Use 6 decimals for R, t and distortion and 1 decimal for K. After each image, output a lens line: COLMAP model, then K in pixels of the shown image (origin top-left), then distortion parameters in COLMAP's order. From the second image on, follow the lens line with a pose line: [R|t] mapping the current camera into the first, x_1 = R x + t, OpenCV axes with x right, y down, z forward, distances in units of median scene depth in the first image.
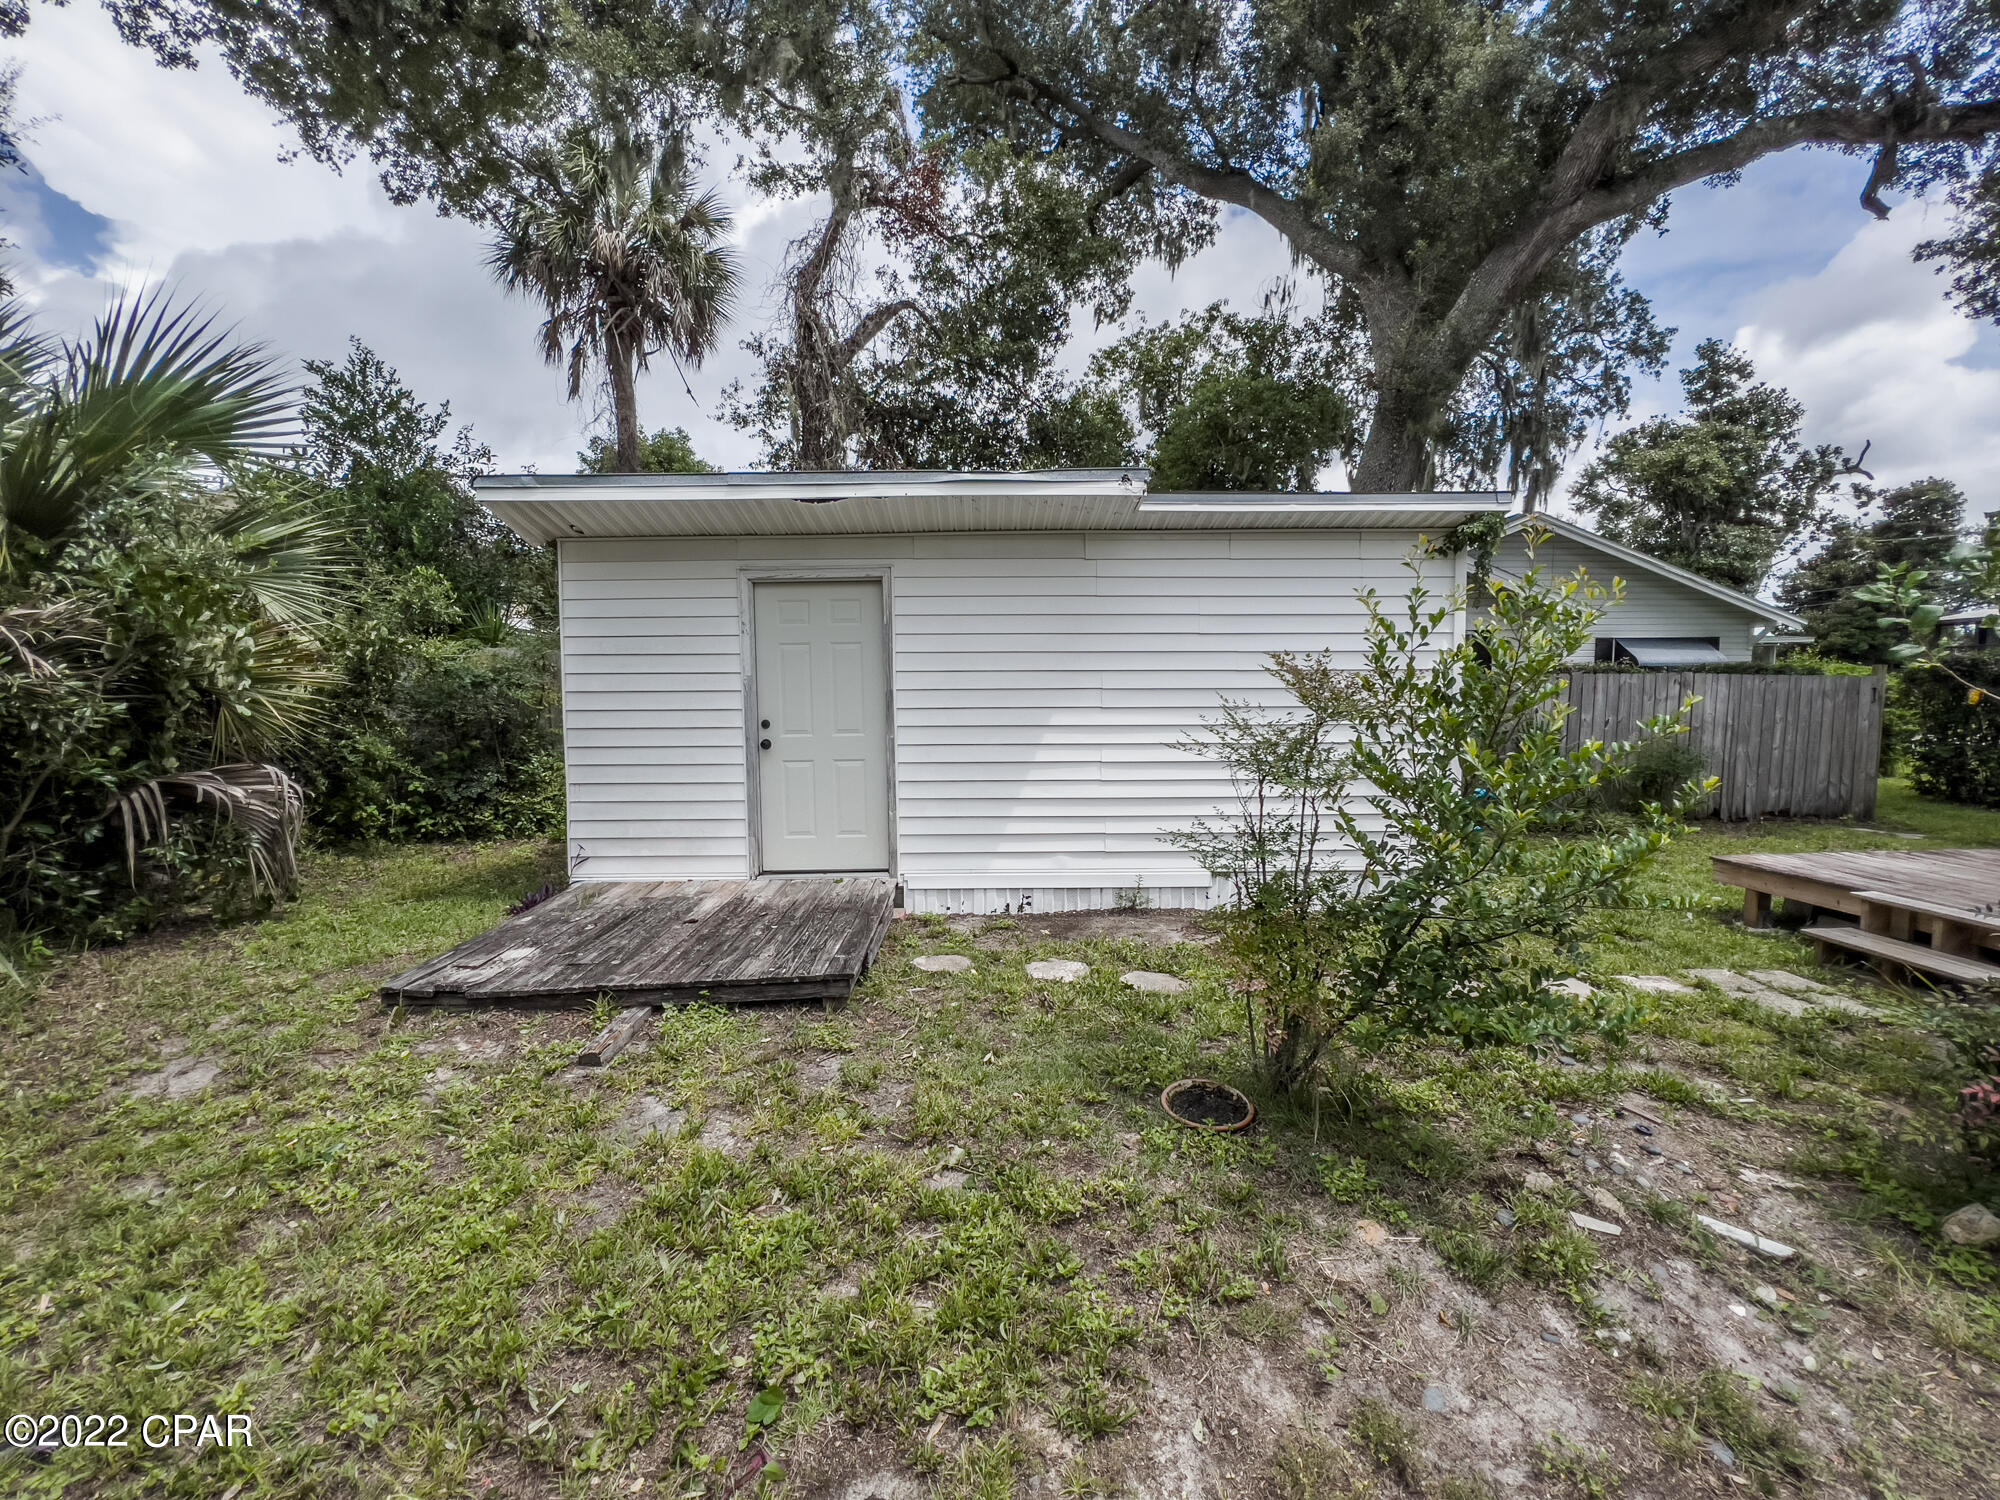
lens RADIAL K [[813.1, 0, 999.0], [0, 813.1, 753.6], [0, 0, 1]] dist [0.000003, 0.000362]
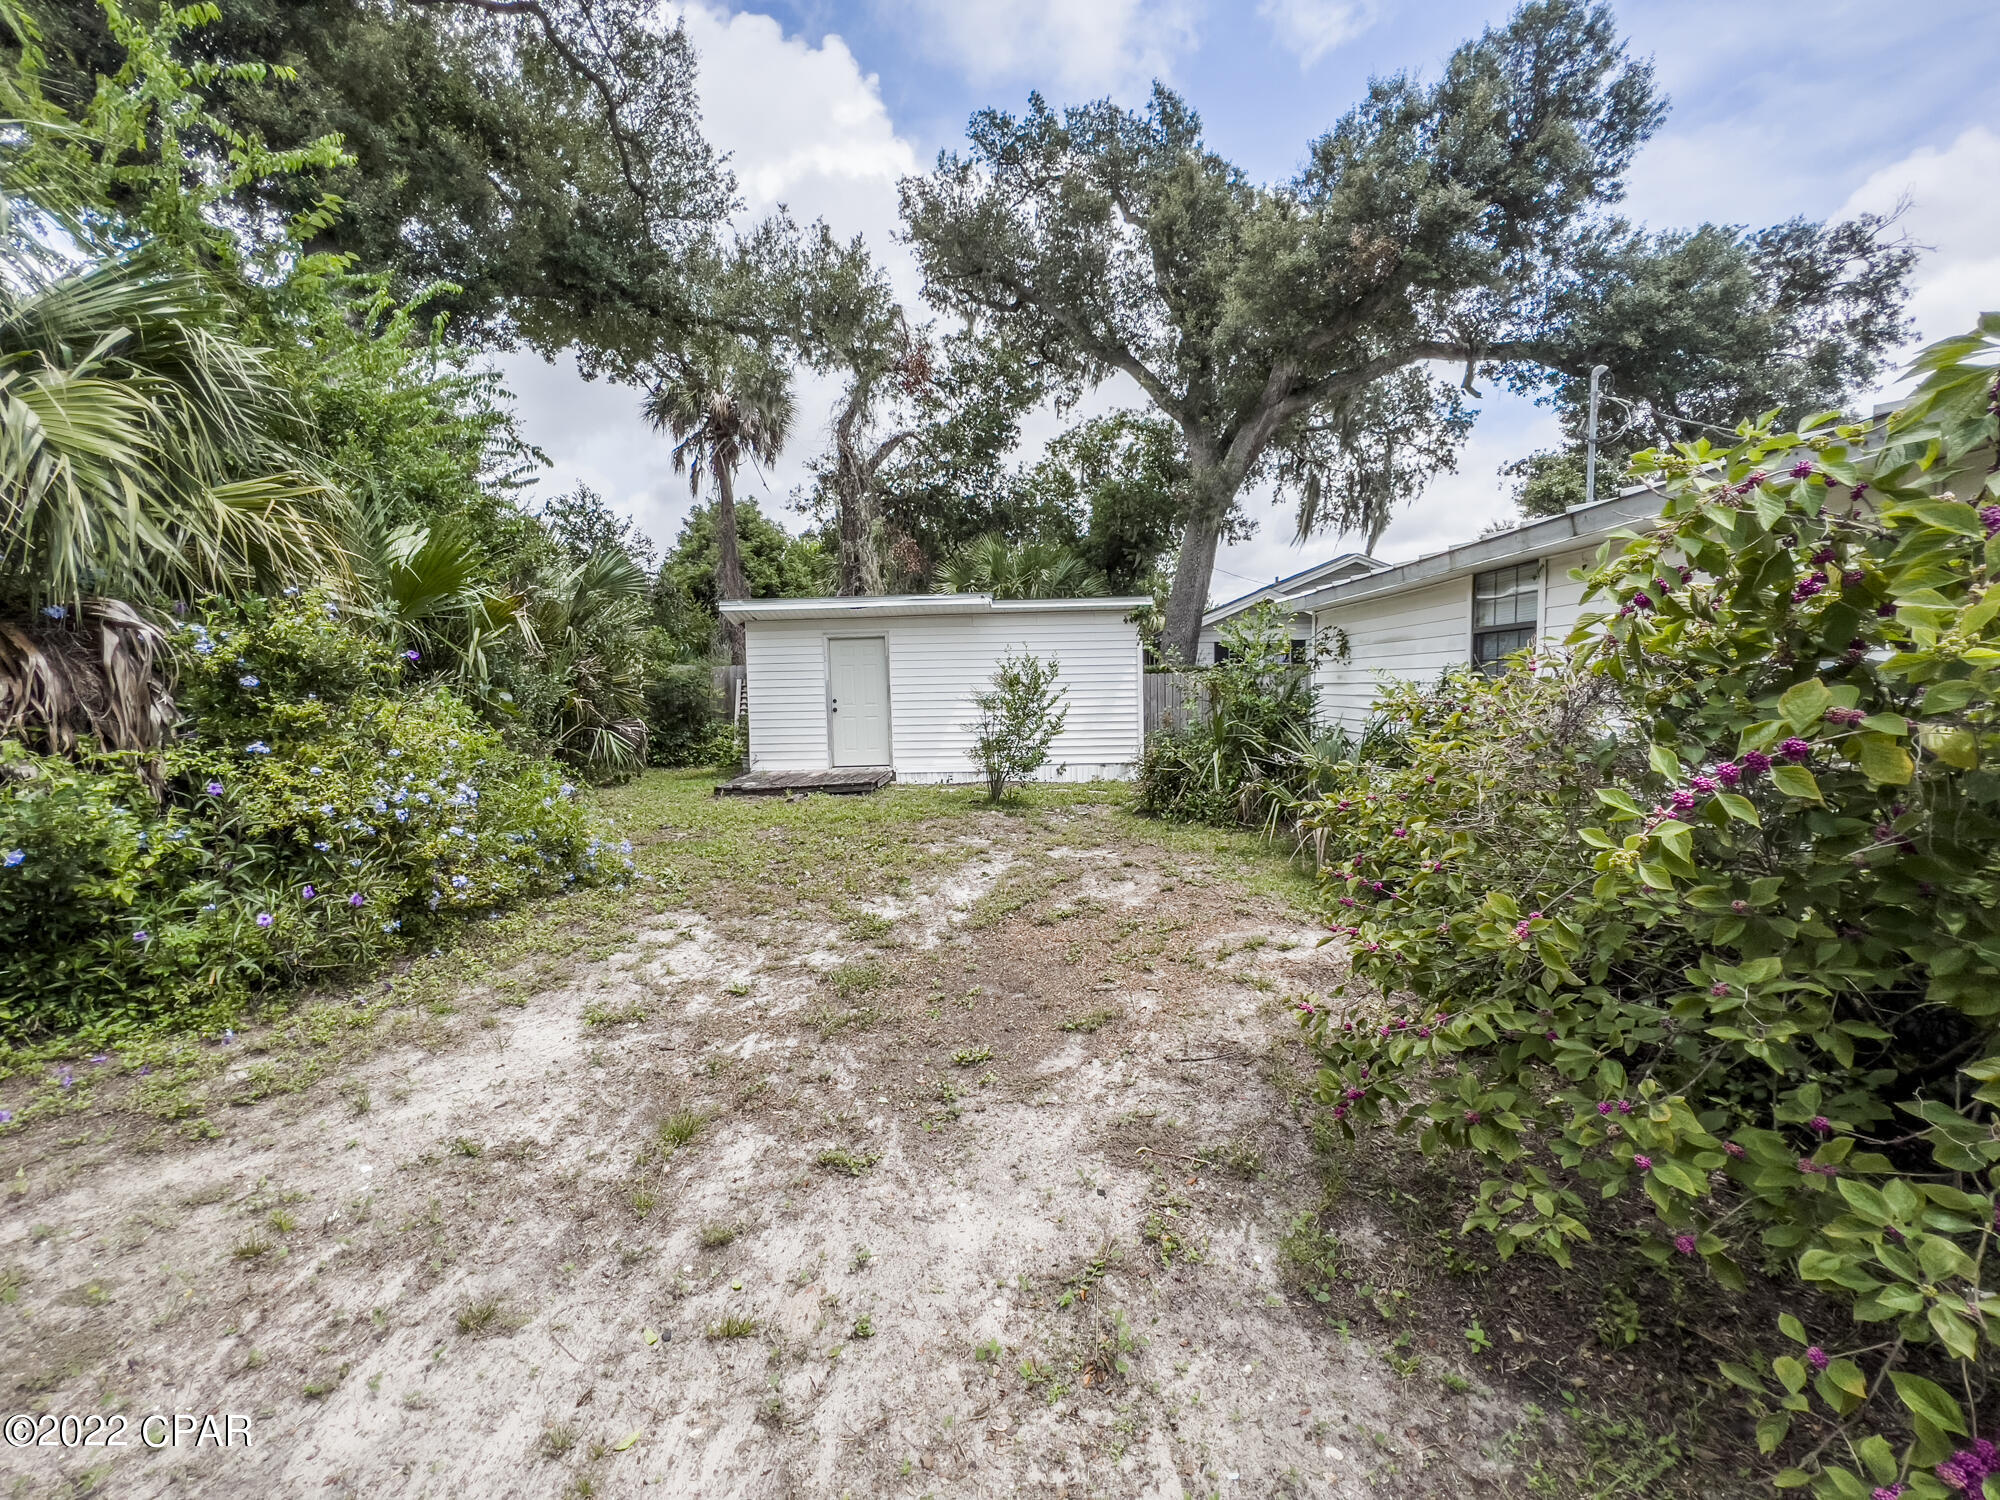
lens RADIAL K [[791.5, 0, 985.6], [0, 791.5, 764.2], [0, 0, 1]] dist [-0.003474, -0.000492]
pose [[0.998751, -0.007684, -0.049368, 0.070408], [0.008748, 0.999733, 0.021368, 0.028221], [0.049191, -0.021774, 0.998552, -0.347552]]
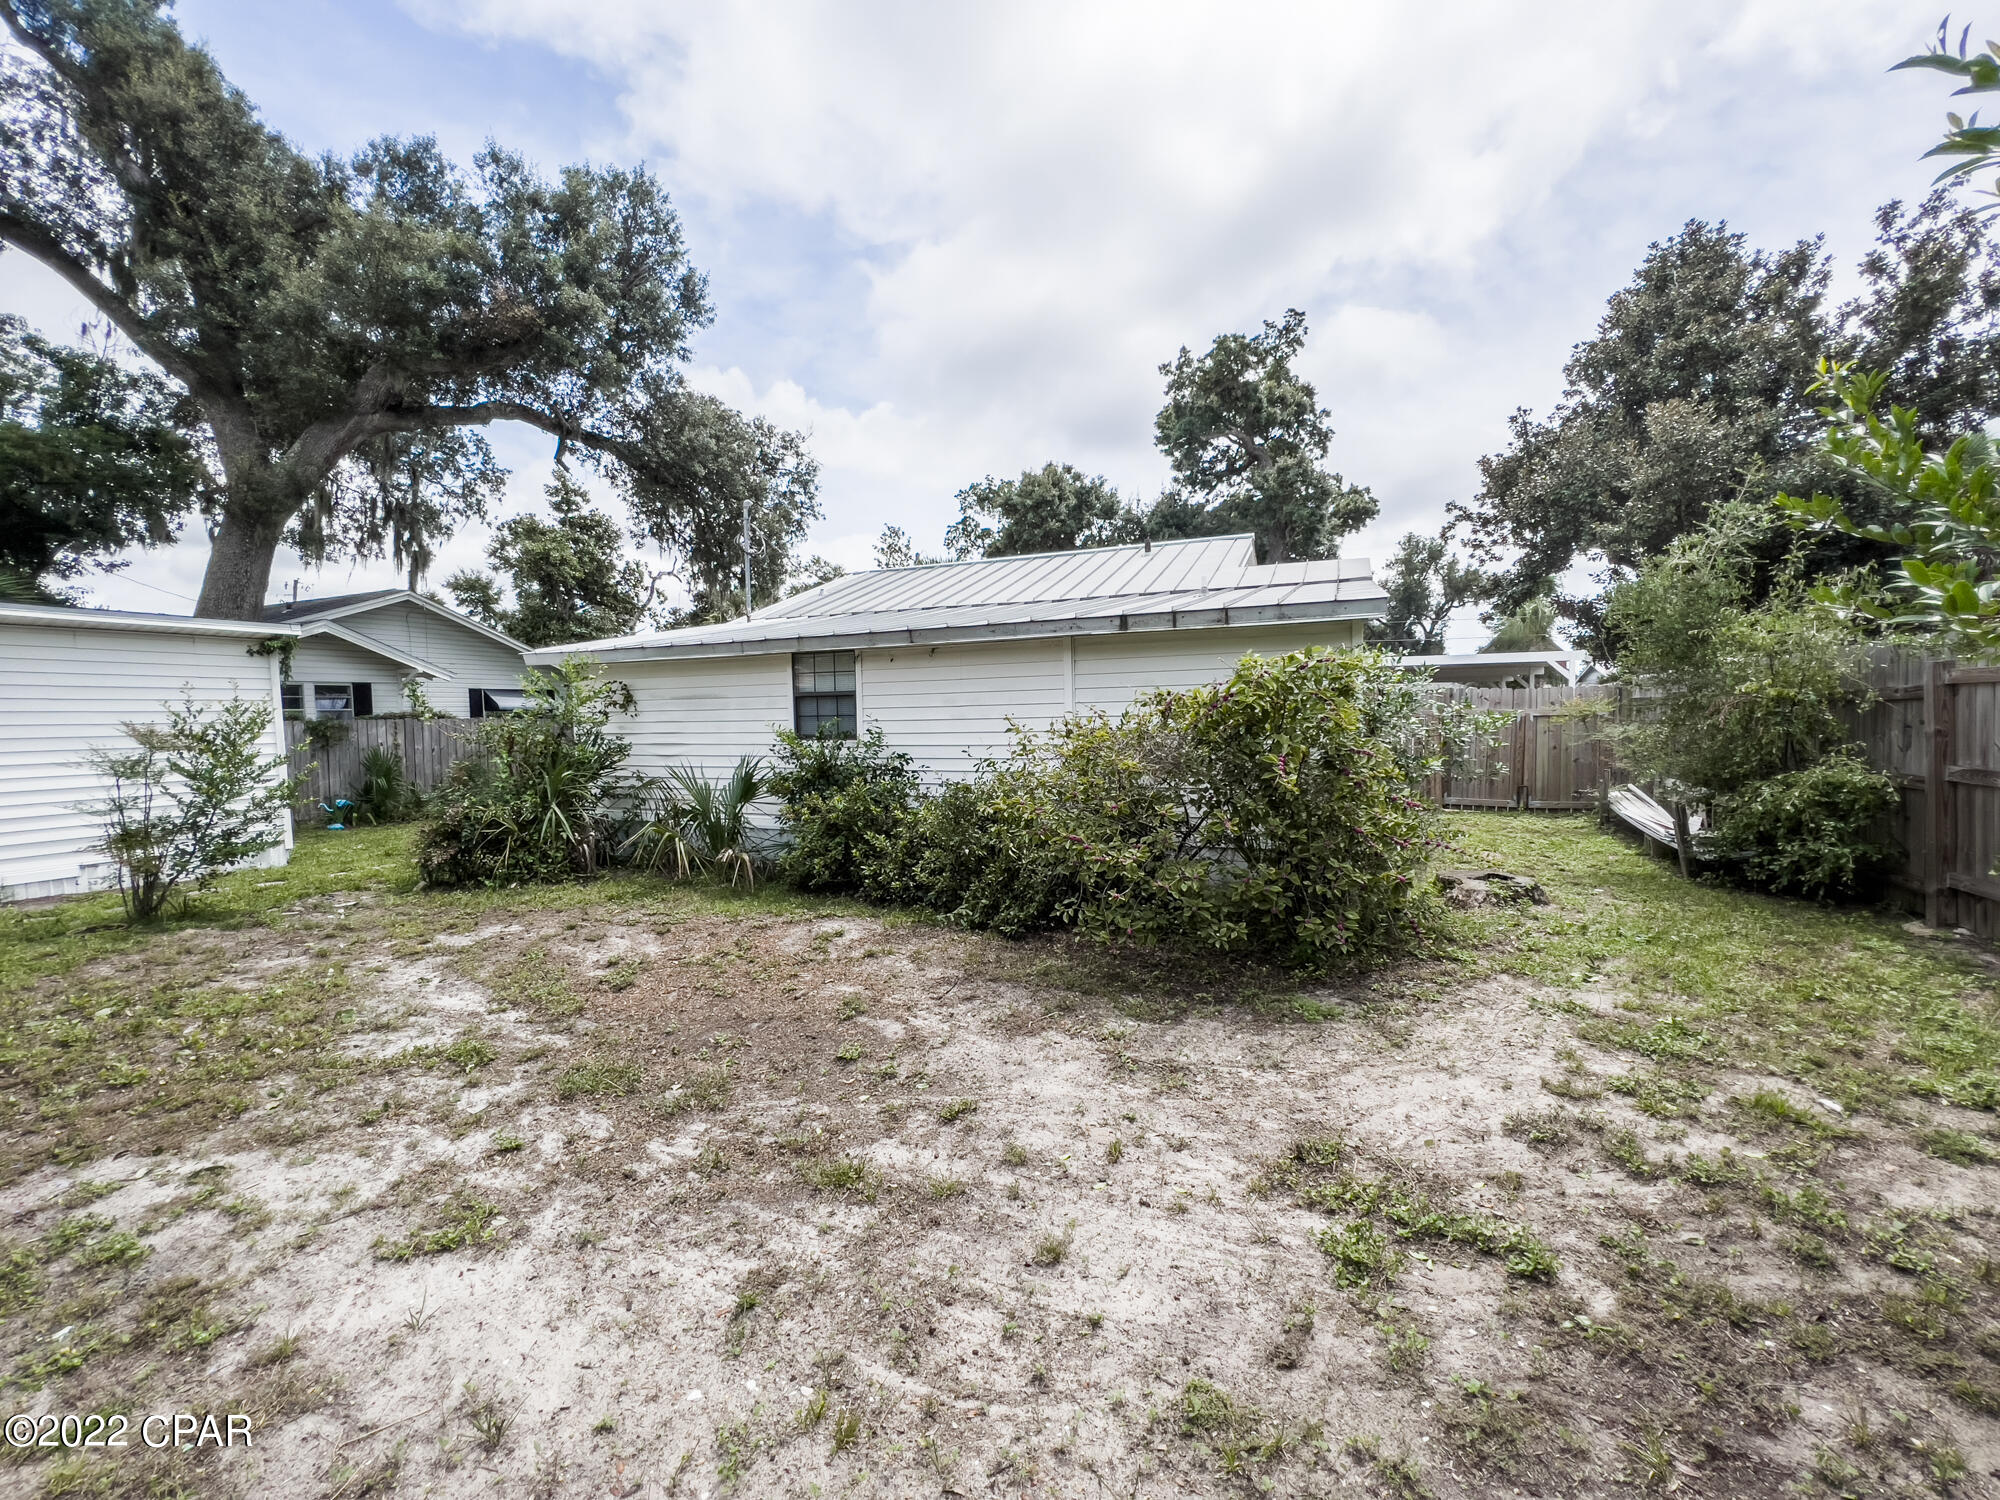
lens RADIAL K [[813.1, 0, 999.0], [0, 813.1, 753.6], [0, 0, 1]] dist [0.000003, 0.000362]
pose [[0.424866, -0.046859, 0.904043, -0.096391], [0.085862, 0.996243, 0.011286, 0.020708], [-0.901175, 0.072828, 0.427293, -0.309597]]
